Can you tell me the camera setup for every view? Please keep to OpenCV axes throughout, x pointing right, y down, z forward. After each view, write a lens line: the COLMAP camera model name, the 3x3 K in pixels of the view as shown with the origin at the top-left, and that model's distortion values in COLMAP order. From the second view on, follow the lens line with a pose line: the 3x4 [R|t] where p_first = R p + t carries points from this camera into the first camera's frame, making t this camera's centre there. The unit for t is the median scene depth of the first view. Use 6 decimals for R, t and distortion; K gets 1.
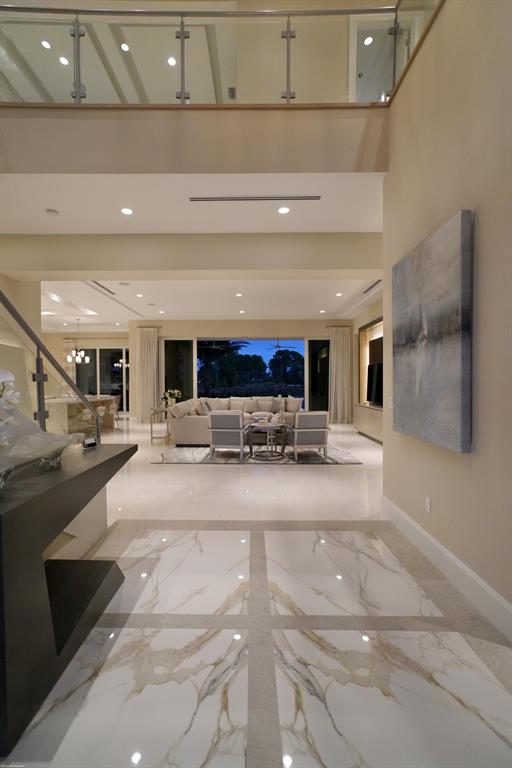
lens RADIAL K [[368.3, 0, 240.6], [0, 368.3, 387.7], [0, 0, 1]] dist [-0.001592, -0.000139]
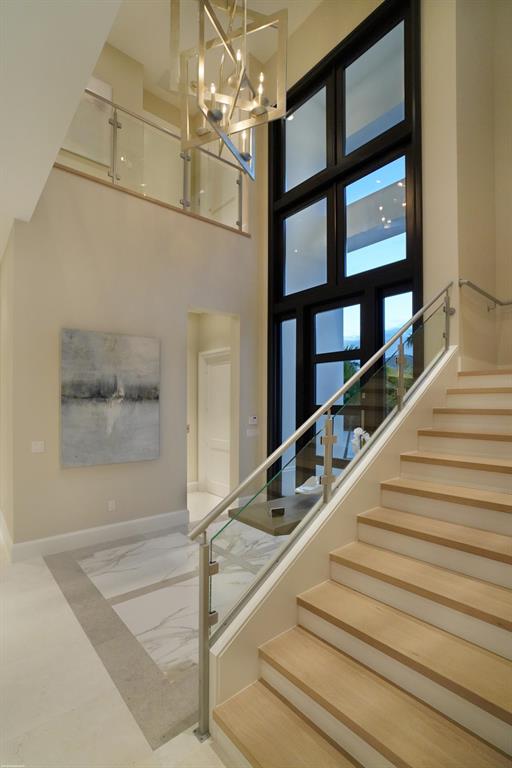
lens RADIAL K [[368.3, 0, 240.6], [0, 368.3, 387.7], [0, 0, 1]] dist [-0.001592, -0.000139]
pose [[-0.643730, 0.025099, 0.764841, -0.969507], [-0.000791, 0.999440, -0.033463, -0.114164], [-0.765252, -0.022146, -0.643350, 1.520289]]
